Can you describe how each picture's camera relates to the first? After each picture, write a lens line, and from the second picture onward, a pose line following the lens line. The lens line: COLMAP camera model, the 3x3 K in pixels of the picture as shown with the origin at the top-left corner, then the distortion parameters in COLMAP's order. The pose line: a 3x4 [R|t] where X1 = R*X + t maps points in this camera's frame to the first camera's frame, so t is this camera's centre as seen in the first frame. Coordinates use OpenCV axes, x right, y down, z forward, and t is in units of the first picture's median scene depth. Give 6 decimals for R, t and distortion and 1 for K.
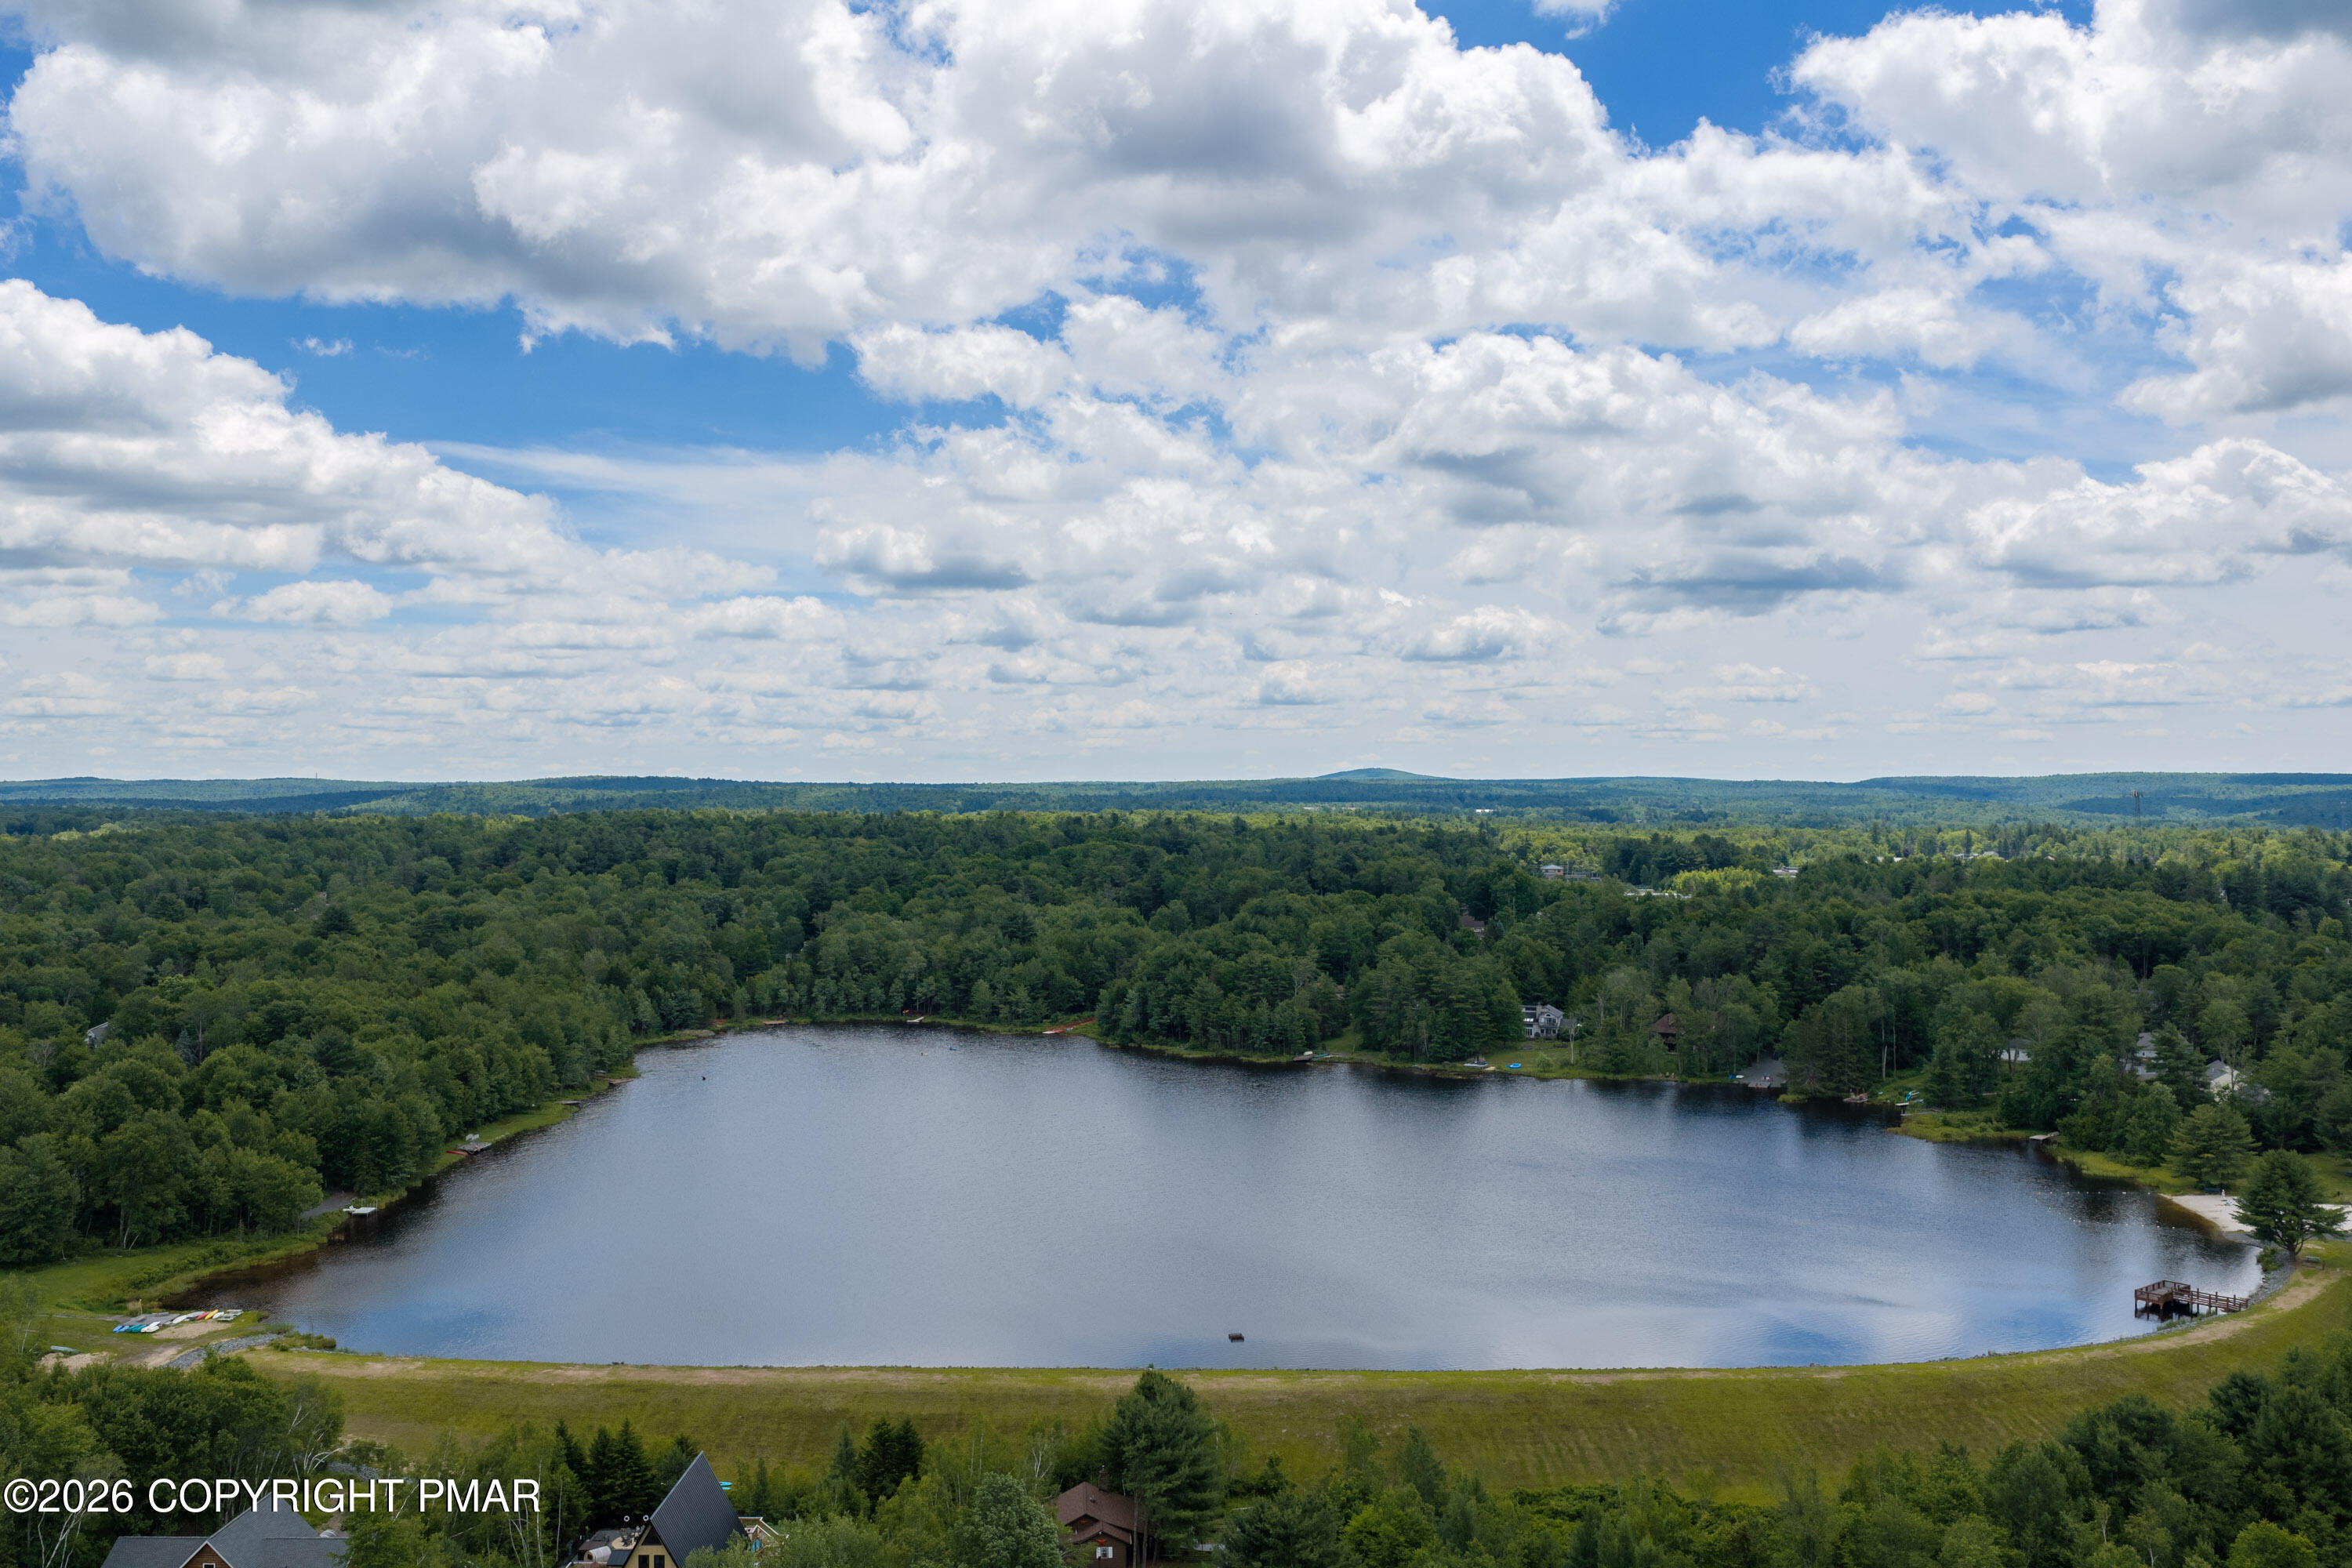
lens RADIAL K [[1944.7, 0, 1174.7], [0, 1944.7, 787.6], [0, 0, 1]] dist [0.008016, 0.000110]
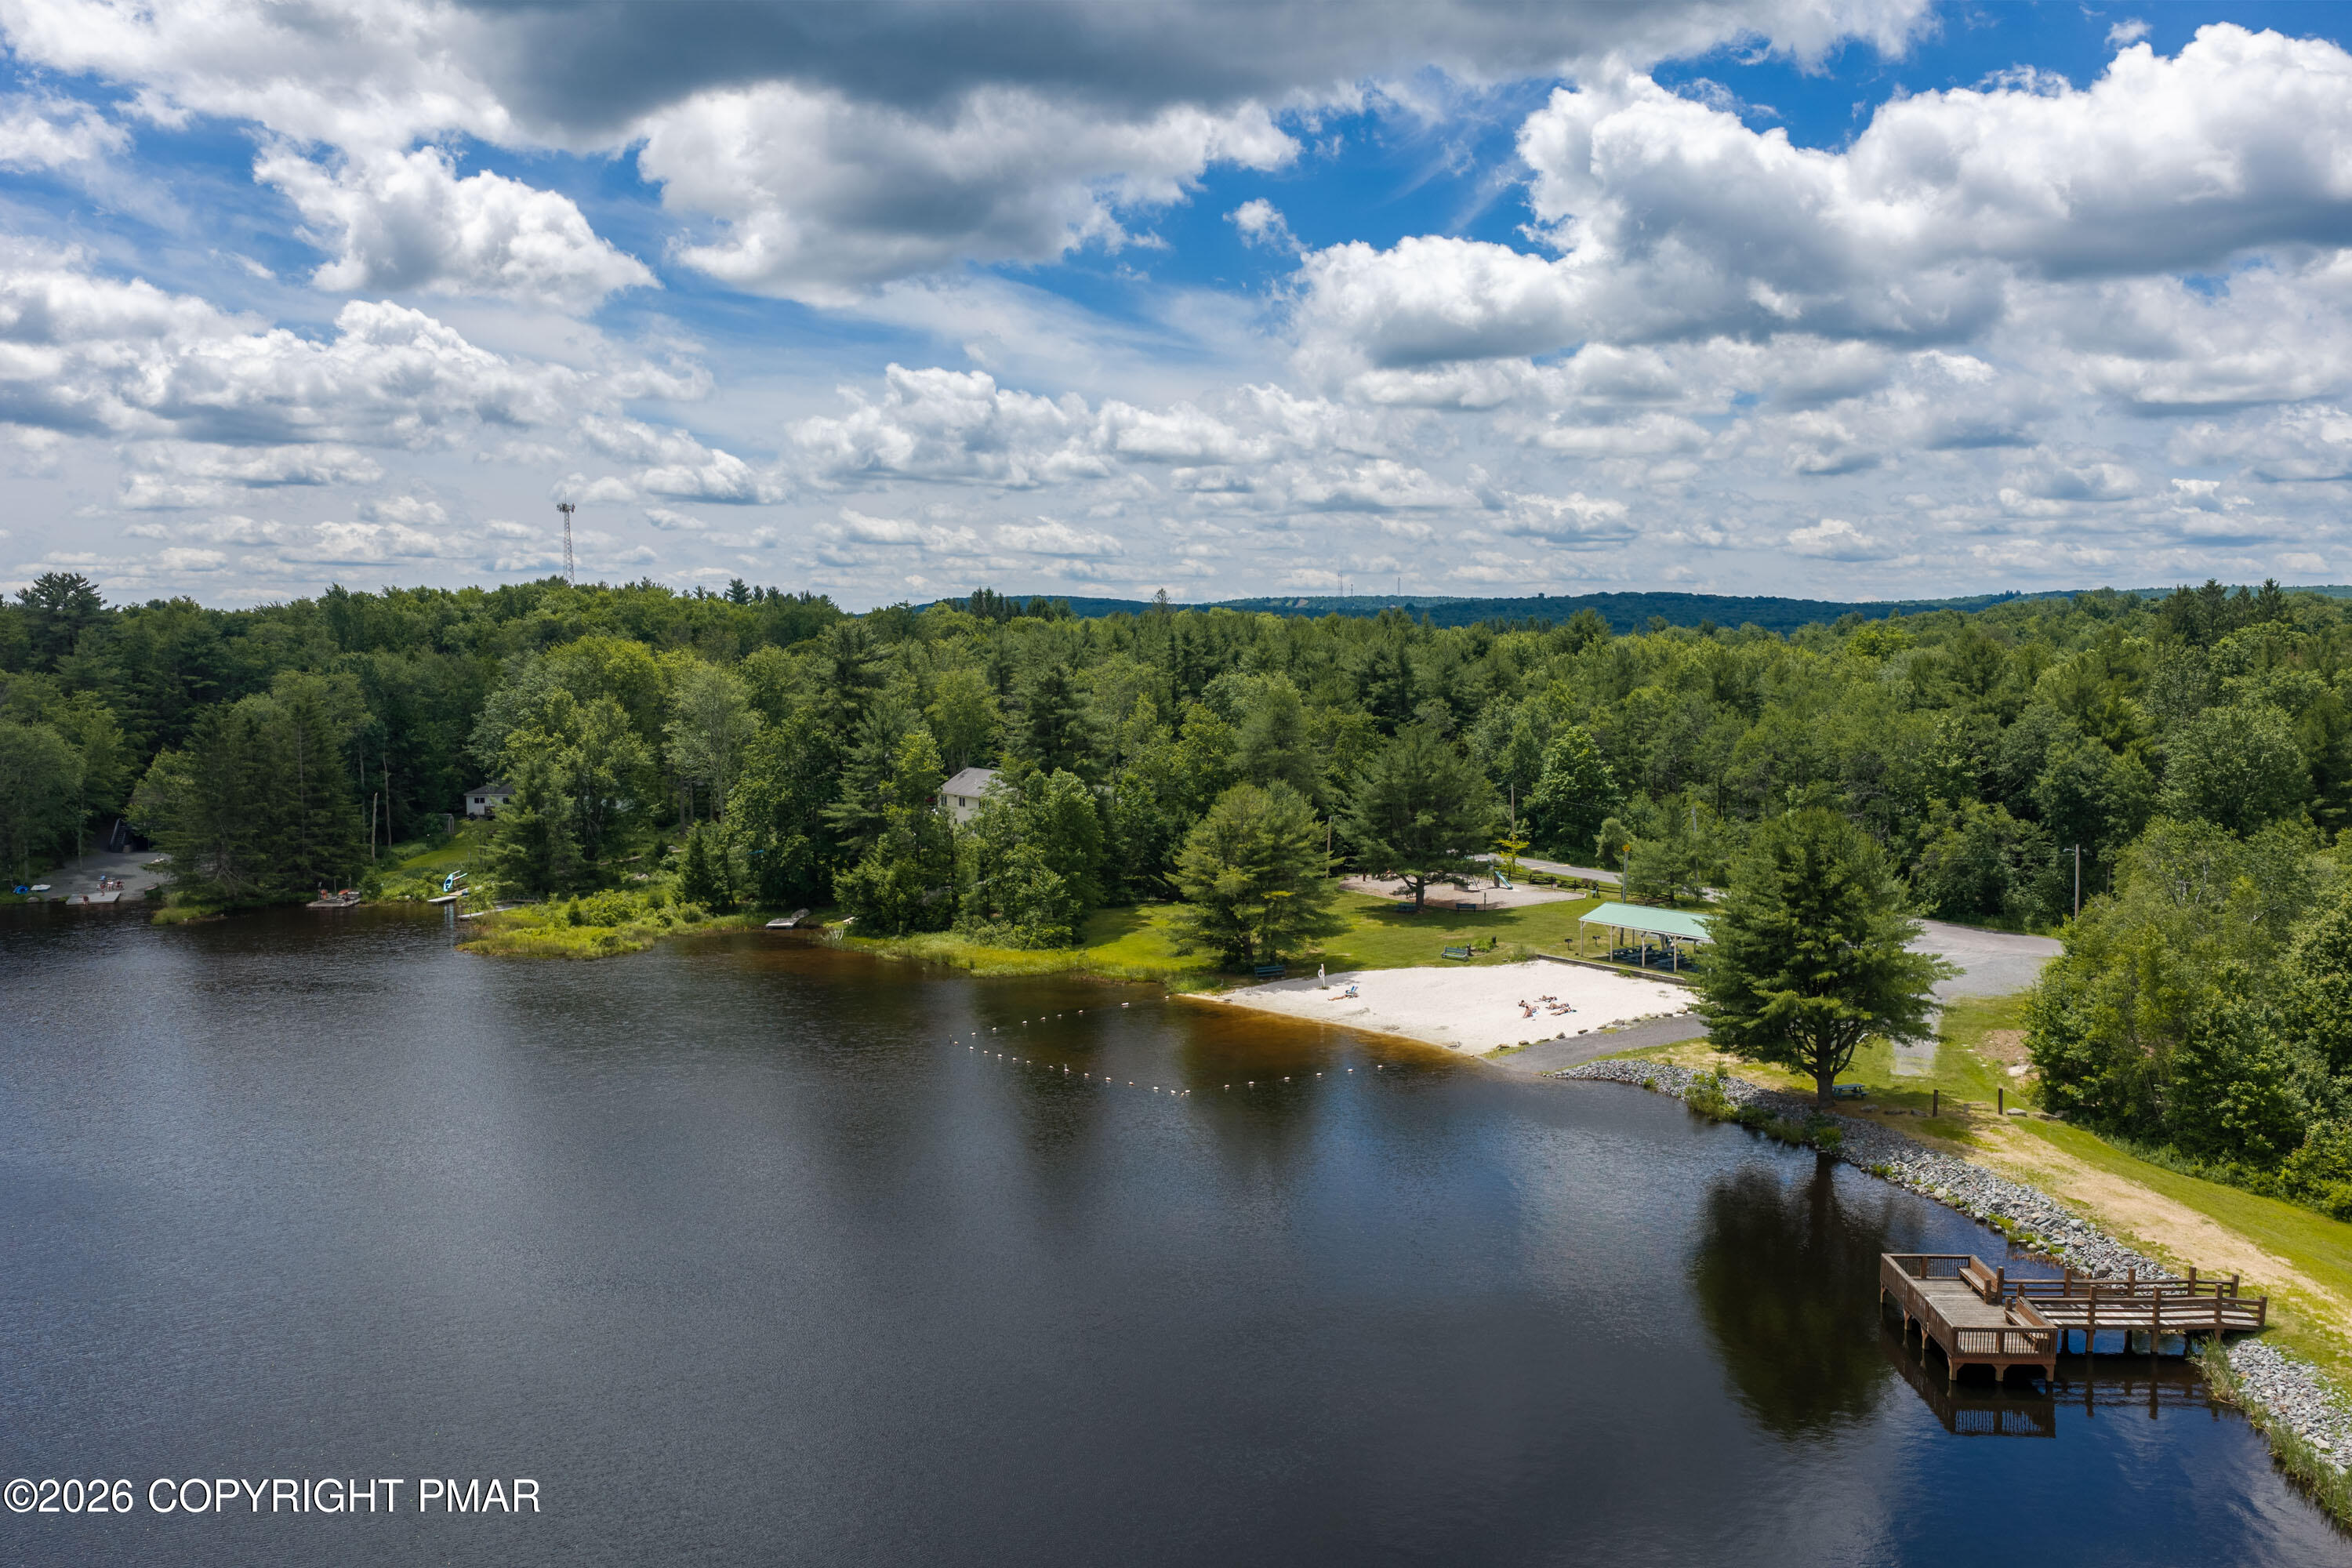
lens RADIAL K [[1944.7, 0, 1165.9], [0, 1944.7, 790.6], [0, 0, 1]] dist [0.008016, 0.000110]
pose [[0.646611, -0.033706, 0.762075, 0.119636], [-0.011848, 0.998459, 0.054214, 0.102613], [-0.762728, -0.044084, 0.645215, 0.530369]]
